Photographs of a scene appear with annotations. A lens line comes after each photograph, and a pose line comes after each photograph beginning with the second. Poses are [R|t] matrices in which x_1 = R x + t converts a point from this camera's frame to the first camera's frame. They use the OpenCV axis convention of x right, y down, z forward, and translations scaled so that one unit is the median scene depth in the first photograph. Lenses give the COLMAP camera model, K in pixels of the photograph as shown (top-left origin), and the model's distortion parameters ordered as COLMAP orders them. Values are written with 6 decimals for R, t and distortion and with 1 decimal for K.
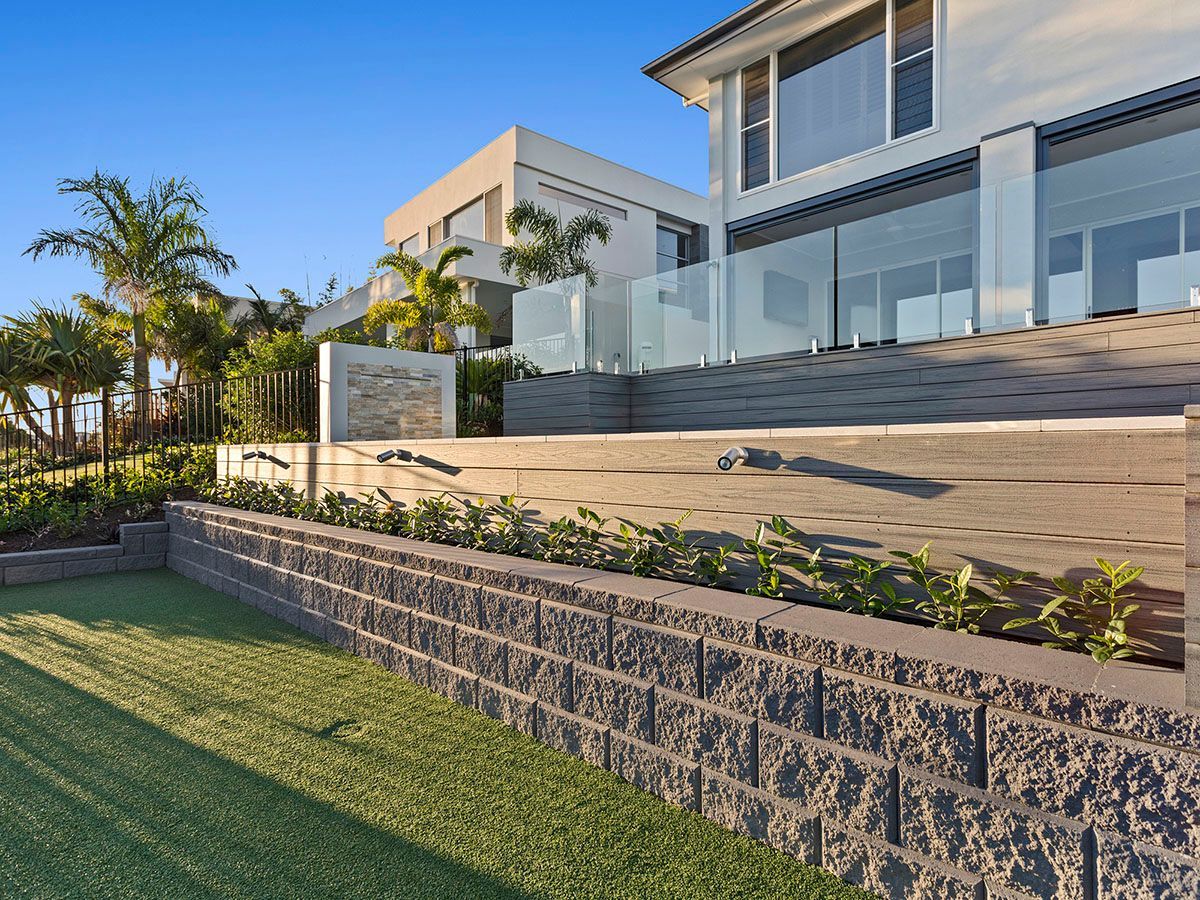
lens RADIAL K [[645.0, 0, 600.0], [0, 645.0, 450.0], [0, 0, 1]] dist [0.002260, 0.000376]
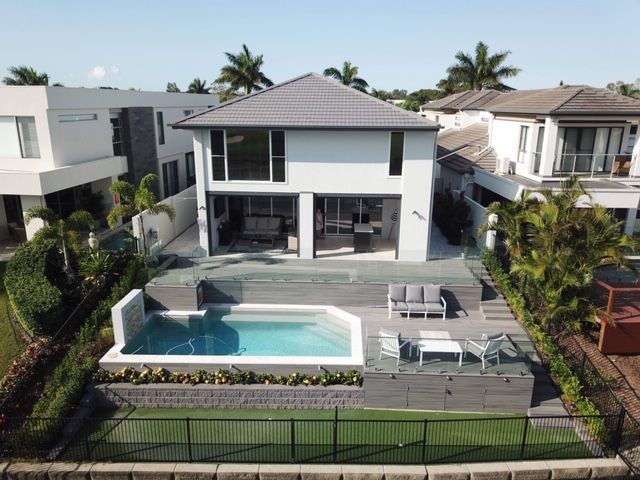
lens RADIAL K [[486.6, 0, 320.0], [0, 486.6, 240.0], [0, 0, 1]] dist [0.005911, -0.000266]
pose [[0.716933, -0.178595, 0.673877, -0.937928], [-0.010743, 0.963684, 0.266830, -0.818801], [-0.697059, -0.198539, 0.688978, -0.735193]]
